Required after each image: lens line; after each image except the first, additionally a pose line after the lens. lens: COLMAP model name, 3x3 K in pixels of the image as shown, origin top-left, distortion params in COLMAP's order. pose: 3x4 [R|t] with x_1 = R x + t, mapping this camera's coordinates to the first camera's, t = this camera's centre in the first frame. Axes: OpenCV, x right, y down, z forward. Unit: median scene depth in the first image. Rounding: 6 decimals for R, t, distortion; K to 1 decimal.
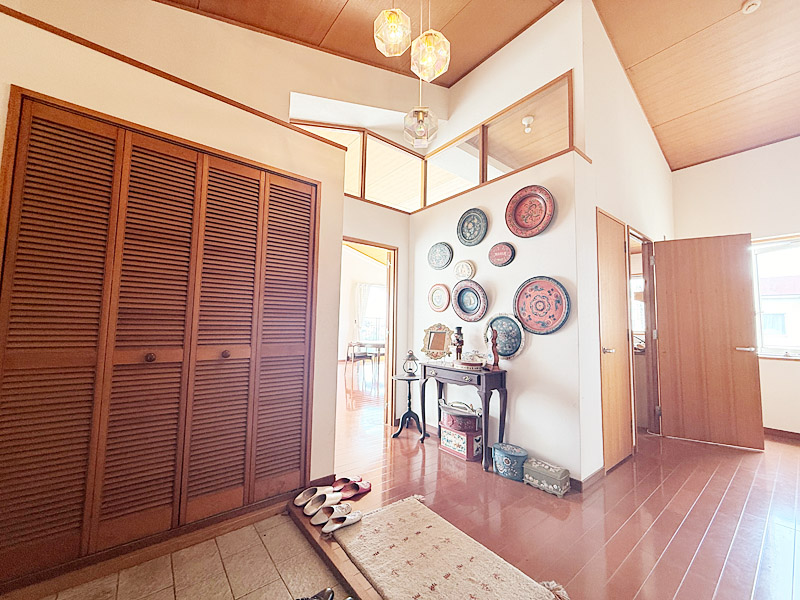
lens RADIAL K [[318.0, 0, 401.2], [0, 318.0, 301.1], [0, 0, 1]] dist [-0.000233, -0.000051]
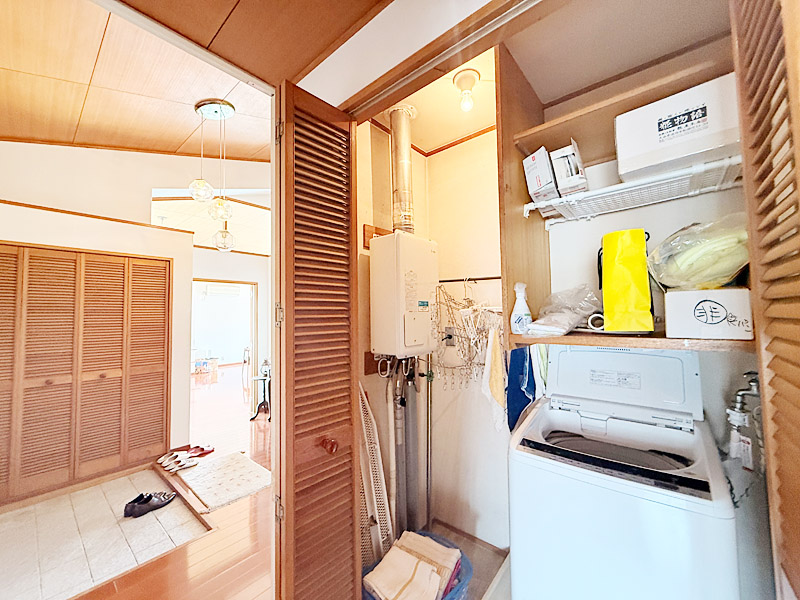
lens RADIAL K [[318.0, 0, 400.4], [0, 318.0, 300.8], [0, 0, 1]] dist [-0.000233, -0.000051]
pose [[0.980955, -0.024656, 0.192665, 0.448318], [0.019200, 0.999361, 0.030138, -0.165667], [-0.193285, -0.025865, 0.980802, -0.620517]]
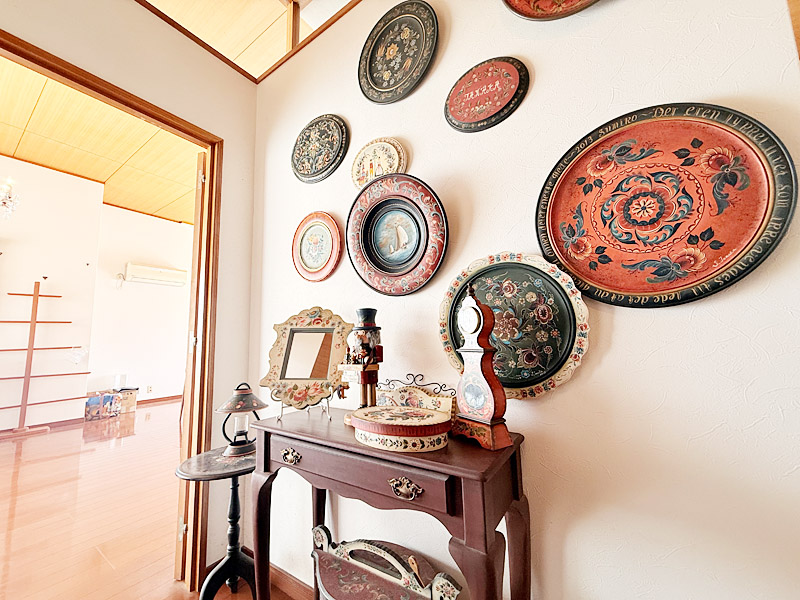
lens RADIAL K [[318.0, 0, 400.0], [0, 318.0, 298.3], [0, 0, 1]] dist [-0.000233, -0.000051]
pose [[0.956040, -0.006587, 0.293161, 0.126907], [0.022898, 0.998372, -0.052240, 0.099863], [-0.292339, 0.056656, 0.954635, 0.737959]]
